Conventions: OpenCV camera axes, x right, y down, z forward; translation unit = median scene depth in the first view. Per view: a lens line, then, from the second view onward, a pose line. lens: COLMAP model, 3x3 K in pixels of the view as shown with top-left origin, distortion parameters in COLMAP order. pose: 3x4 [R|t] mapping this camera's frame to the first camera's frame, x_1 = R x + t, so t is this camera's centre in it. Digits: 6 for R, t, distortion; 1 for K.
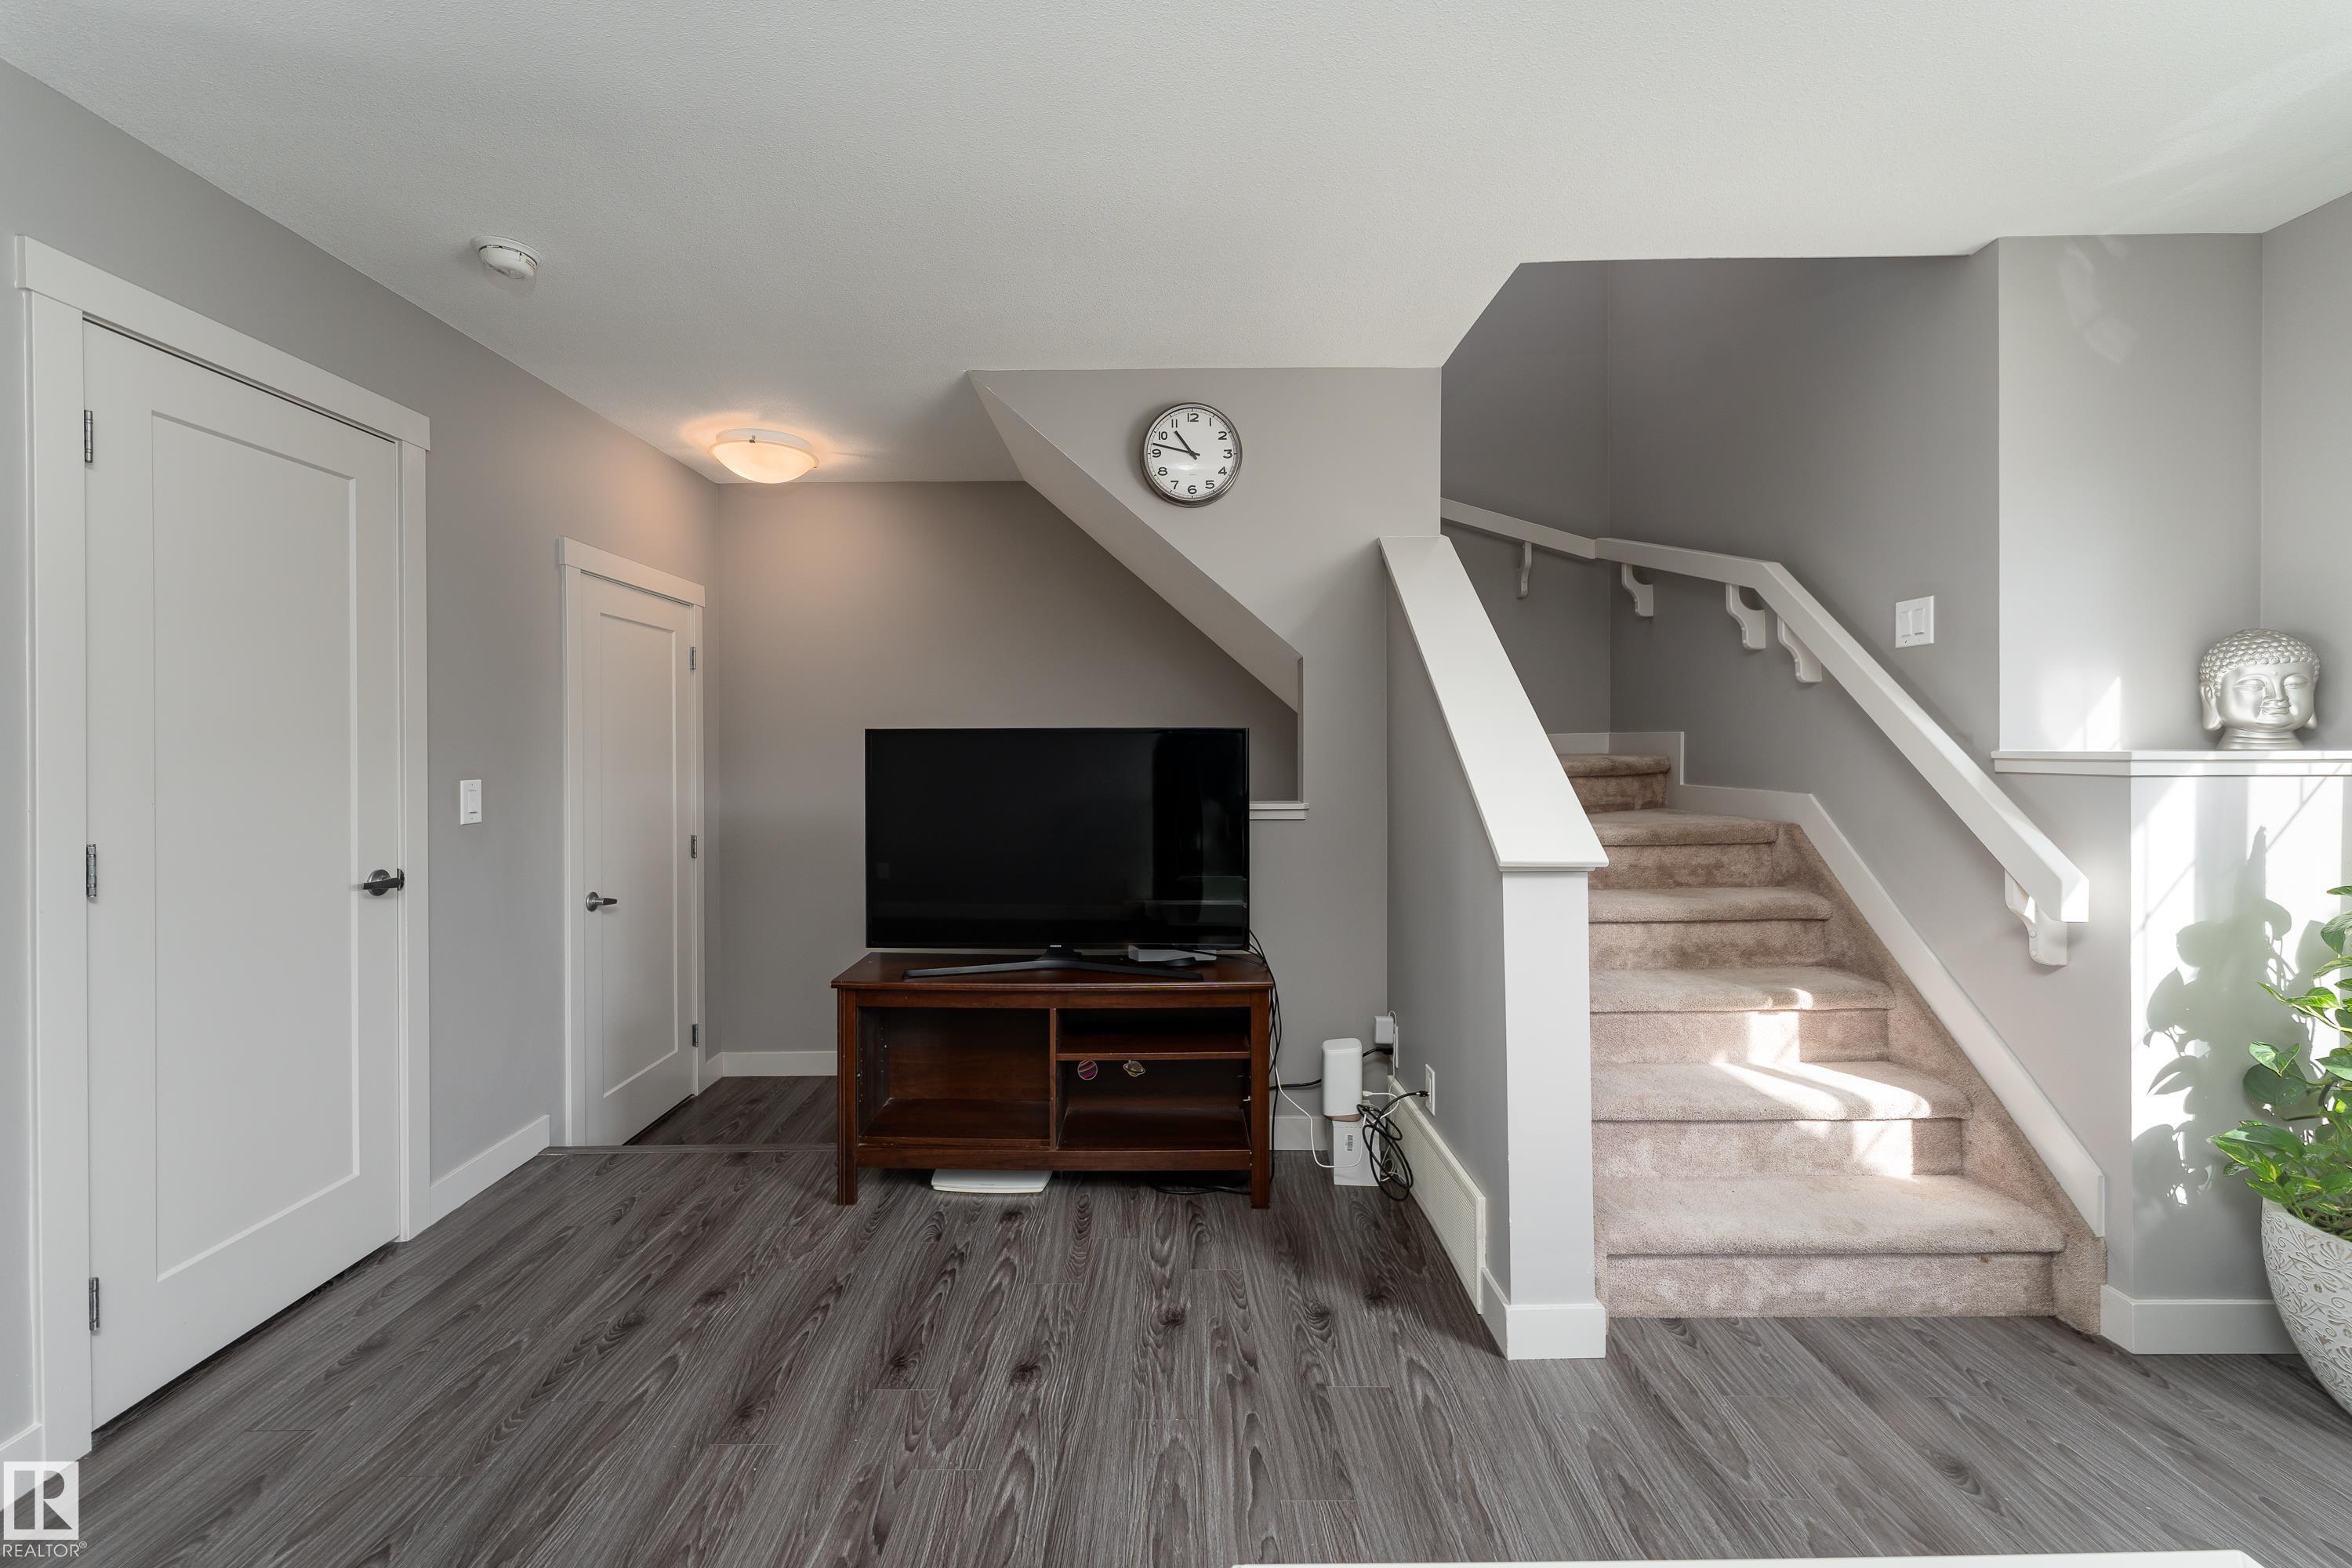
lens RADIAL K [[960.3, 0, 1174.1], [0, 960.3, 752.1], [0, 0, 1]] dist [-0.001929, -0.000274]
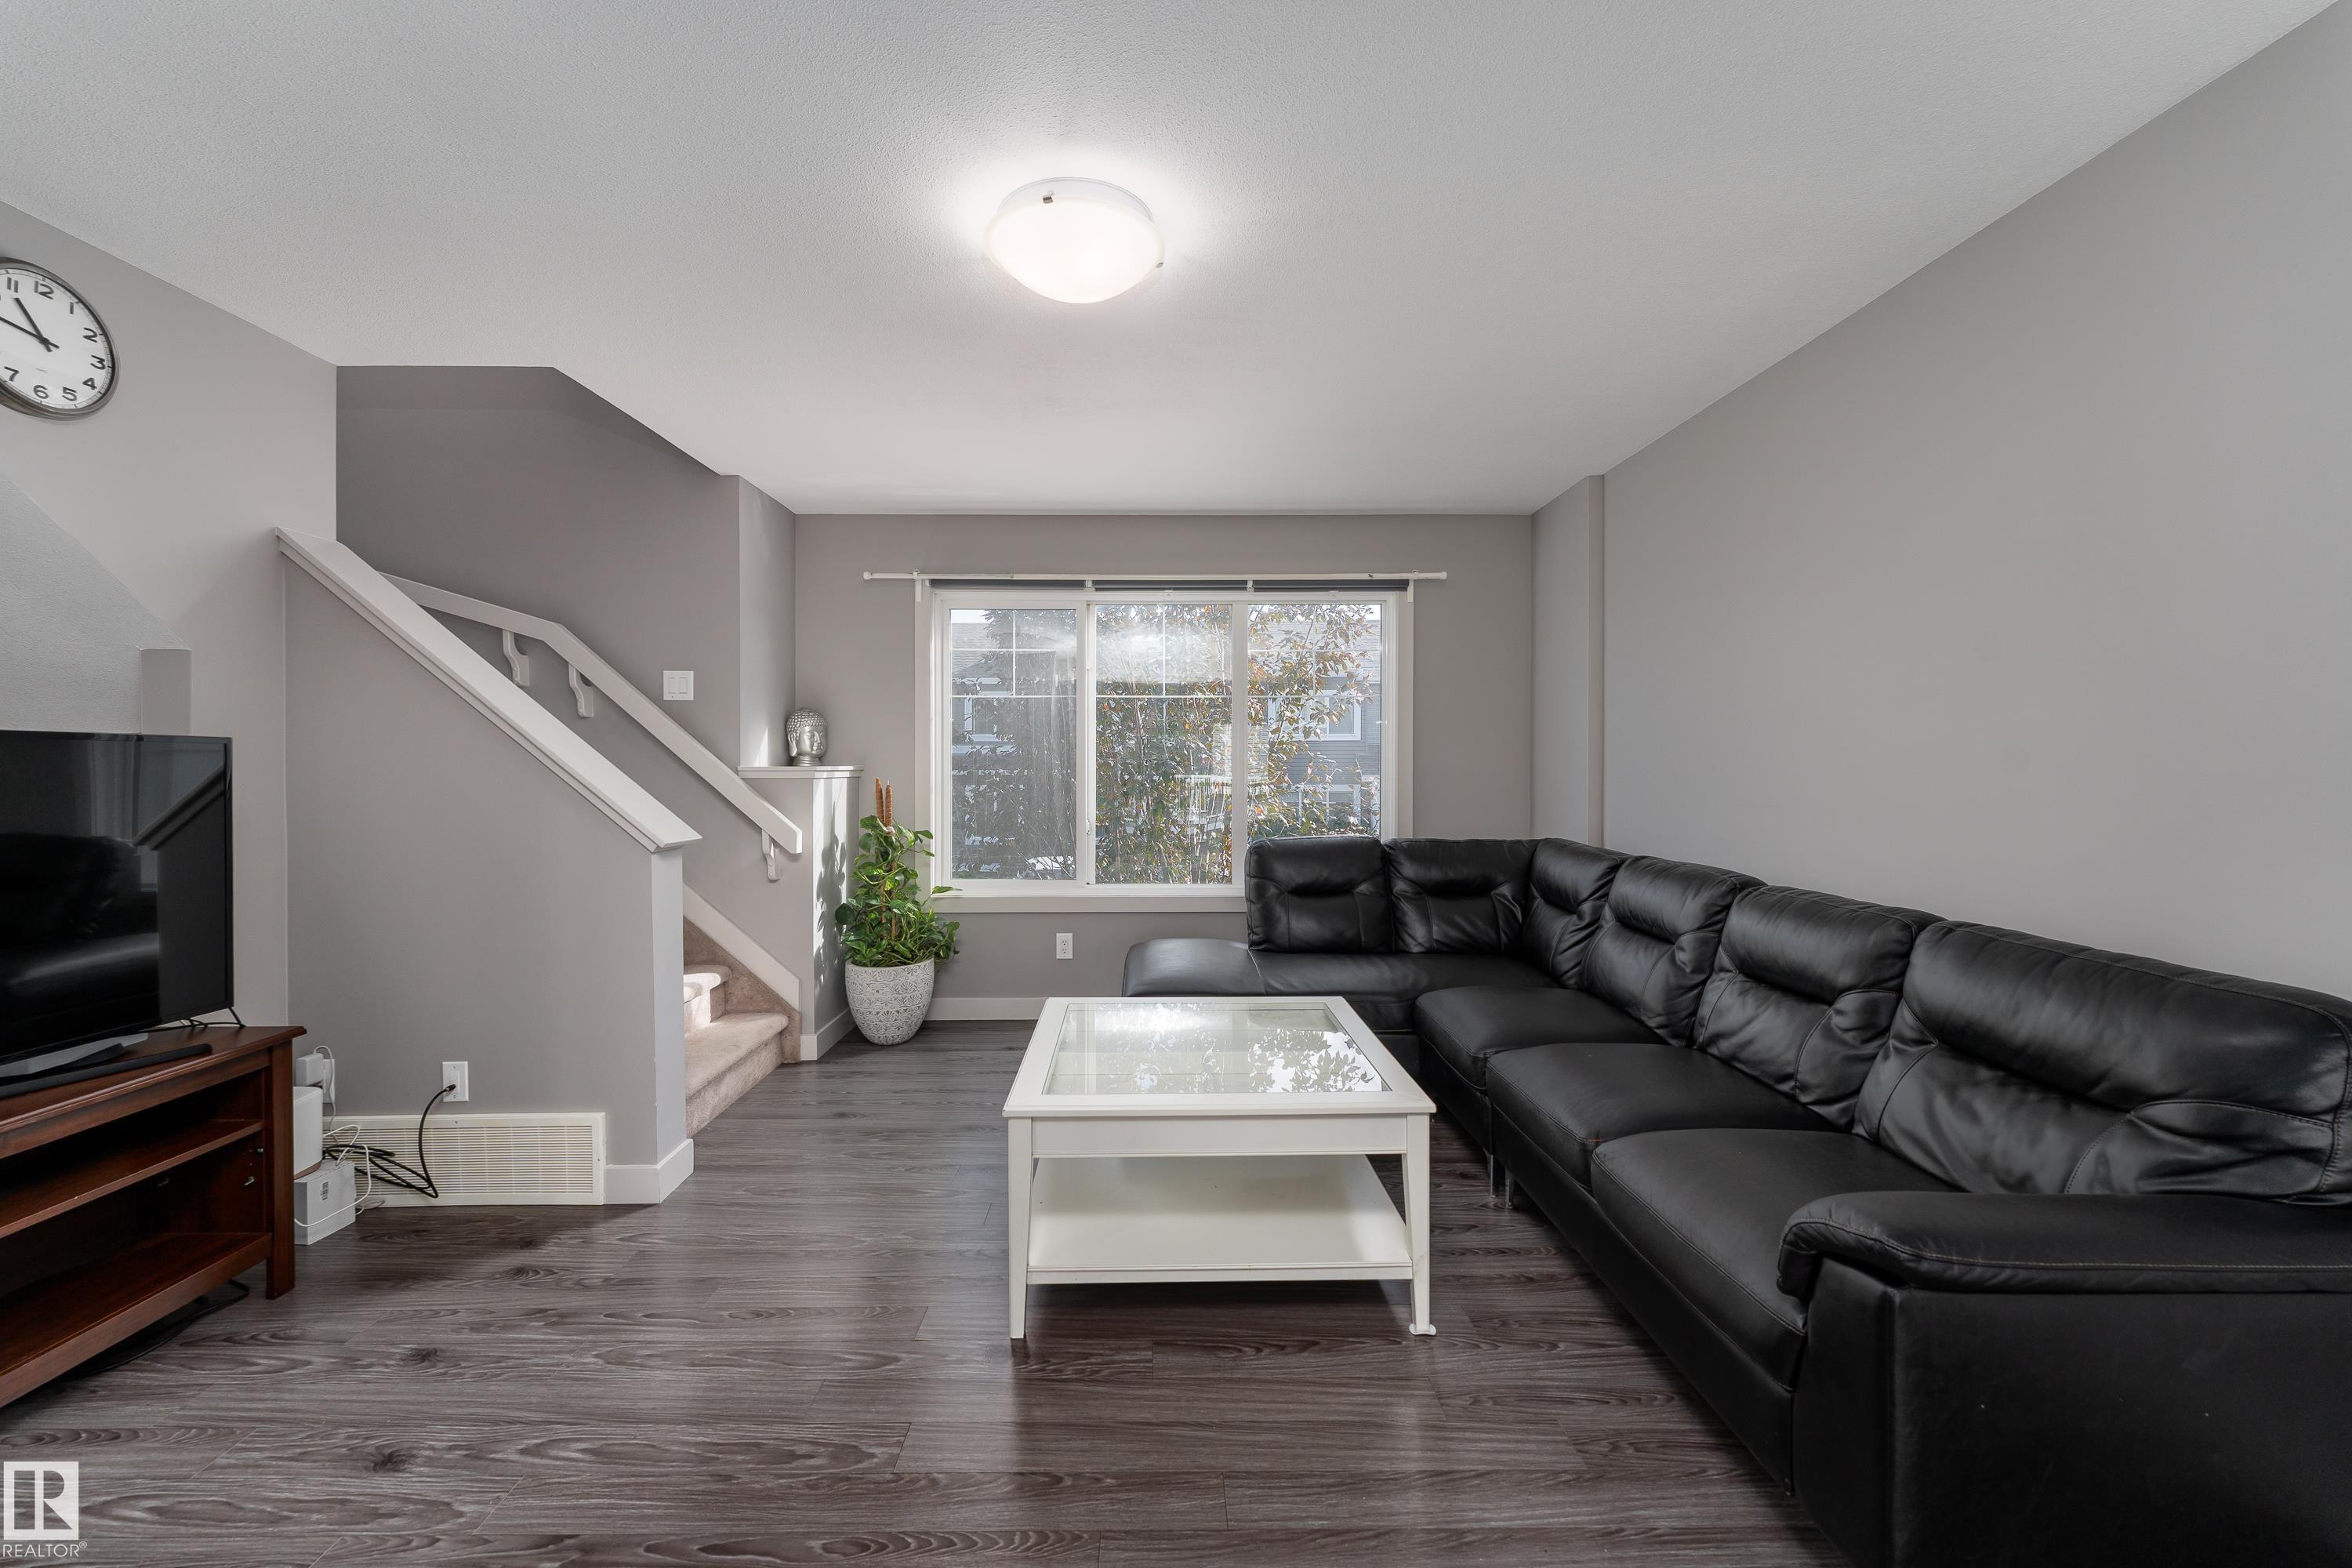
lens RADIAL K [[943.5, 0, 1161.7], [0, 943.5, 768.8], [0, 0, 1]] dist [0.000789, -0.000055]
pose [[-0.020290, -0.000357, 0.999794, -0.906427], [0.004069, 0.999992, 0.000439, 0.006038], [-0.999786, 0.004077, -0.020288, 0.261627]]
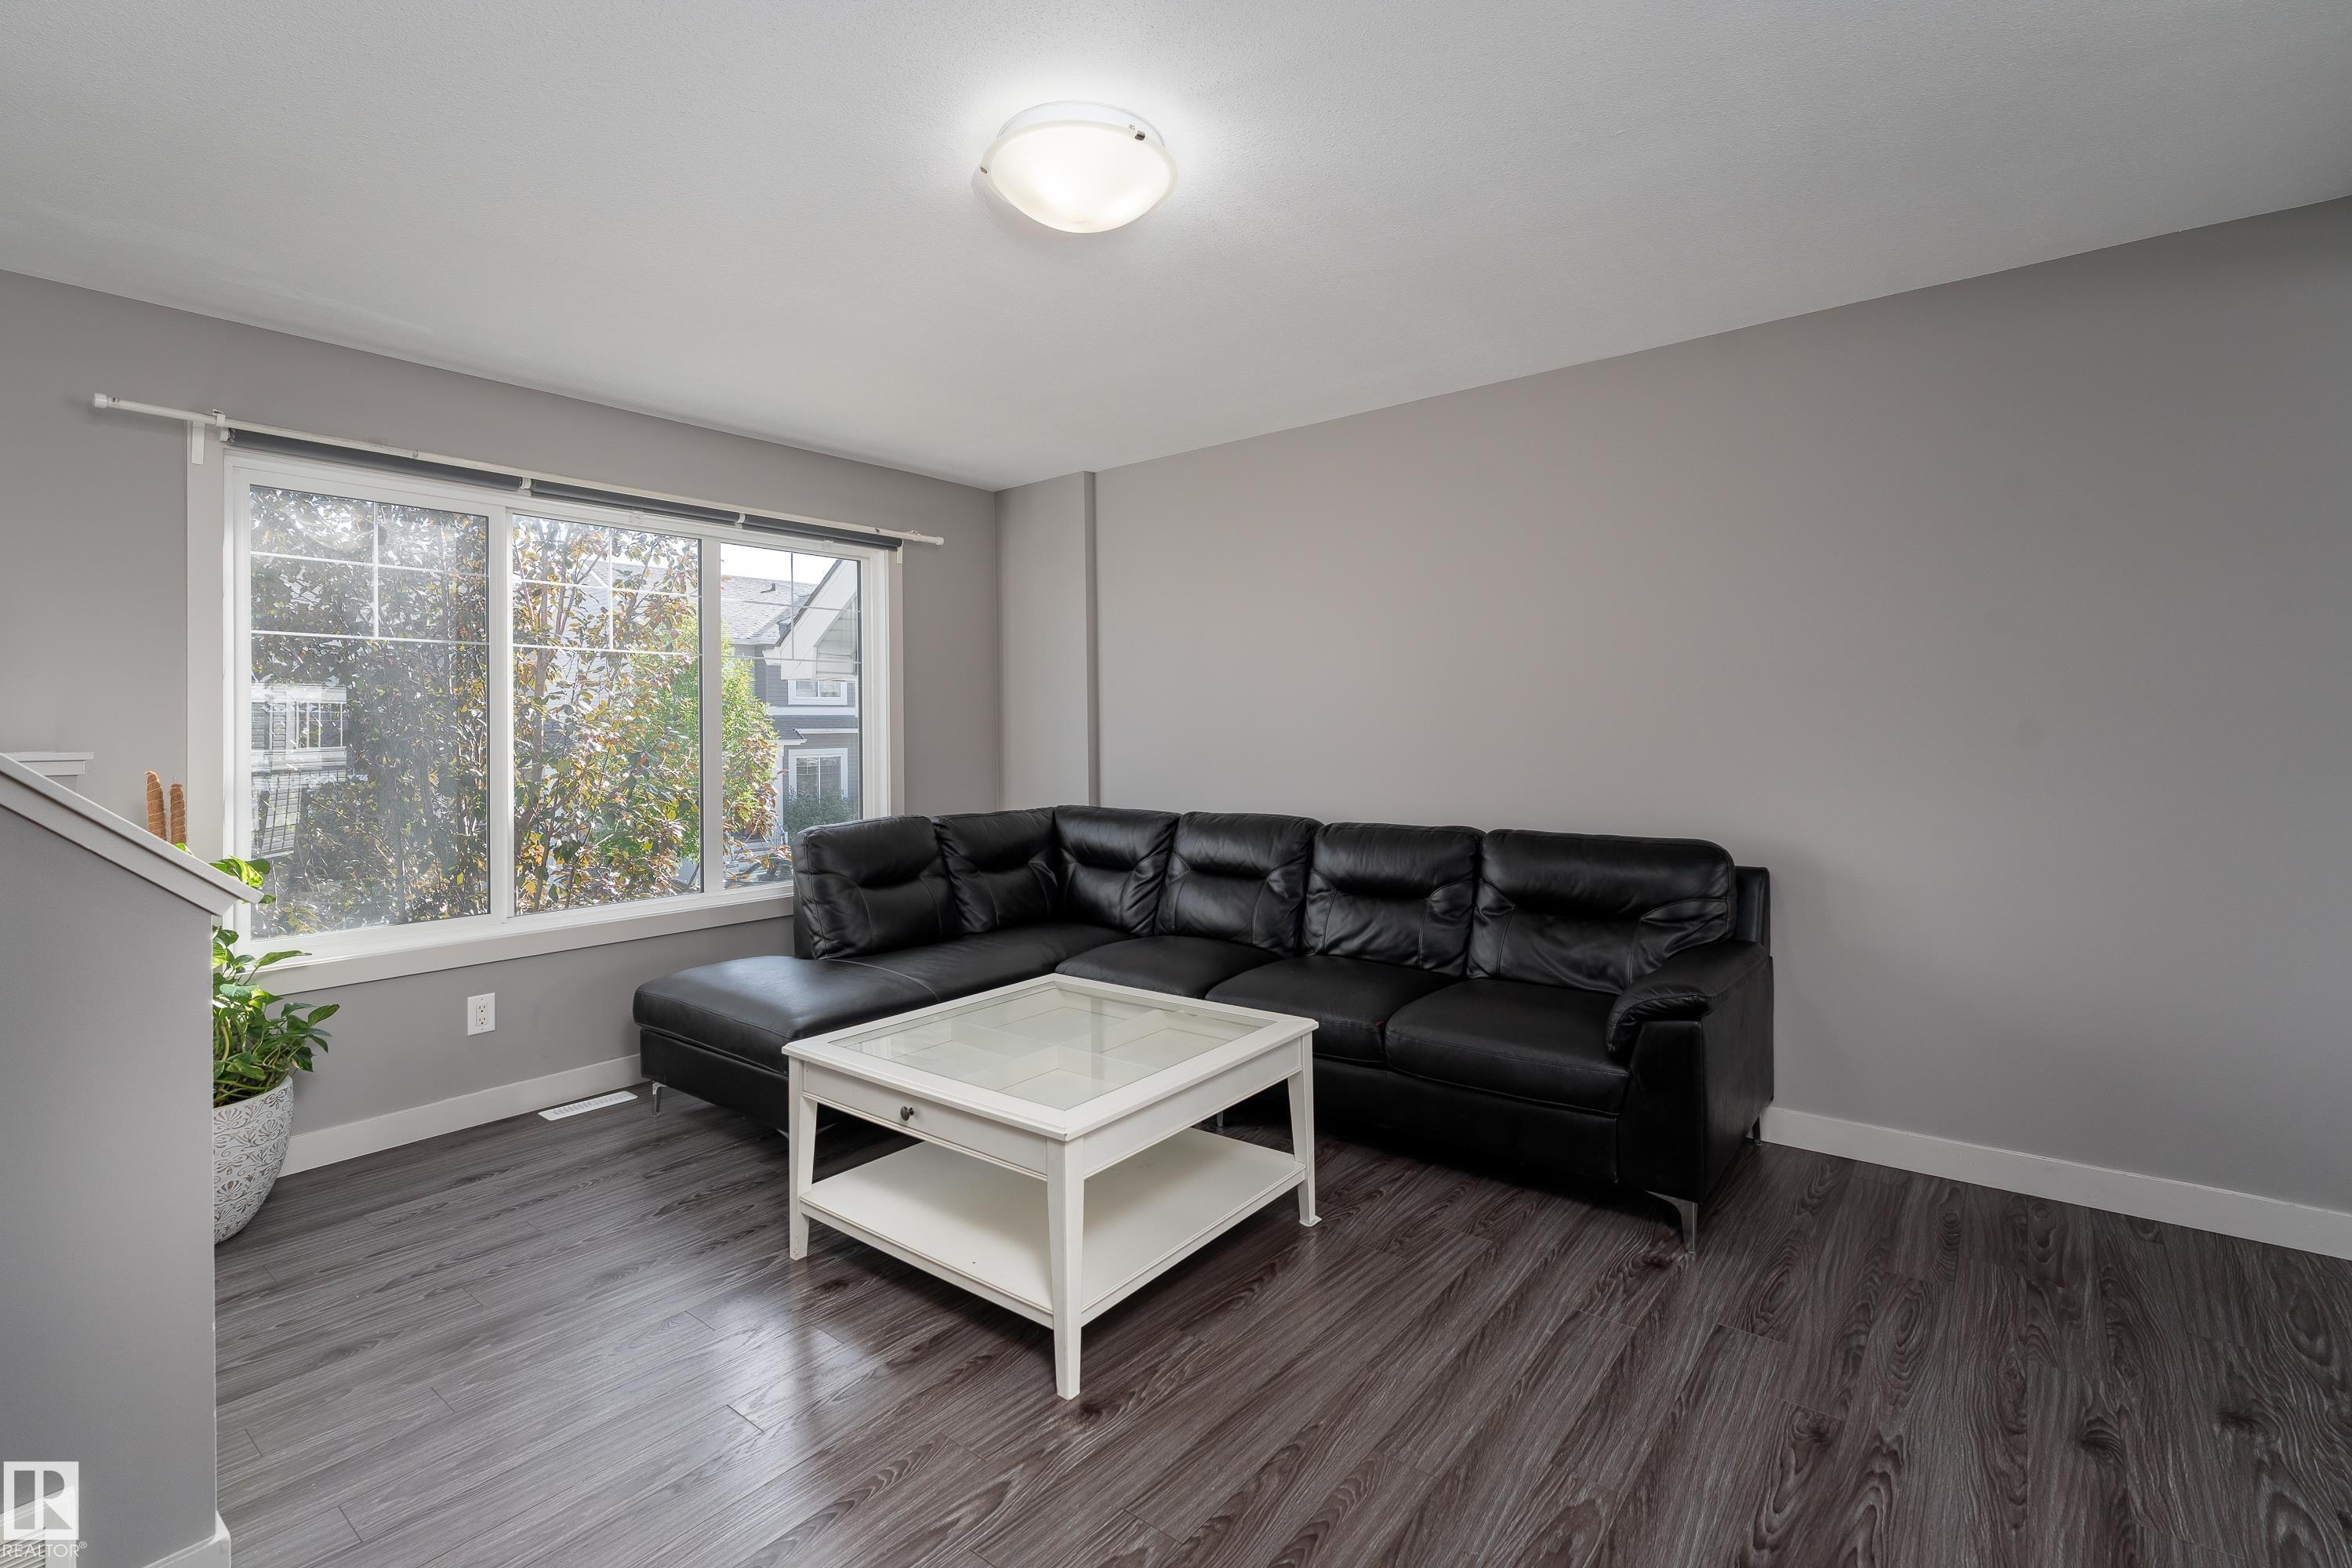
lens RADIAL K [[1070.4, 0, 1176.4], [0, 1070.4, 710.3], [0, 0, 1]] dist [0.002904, 0.000036]
pose [[-0.790853, 0.029763, 0.611282, -0.615634], [0.019356, 0.999533, -0.023625, 0.005452], [-0.611700, -0.006852, -0.791060, 1.069571]]
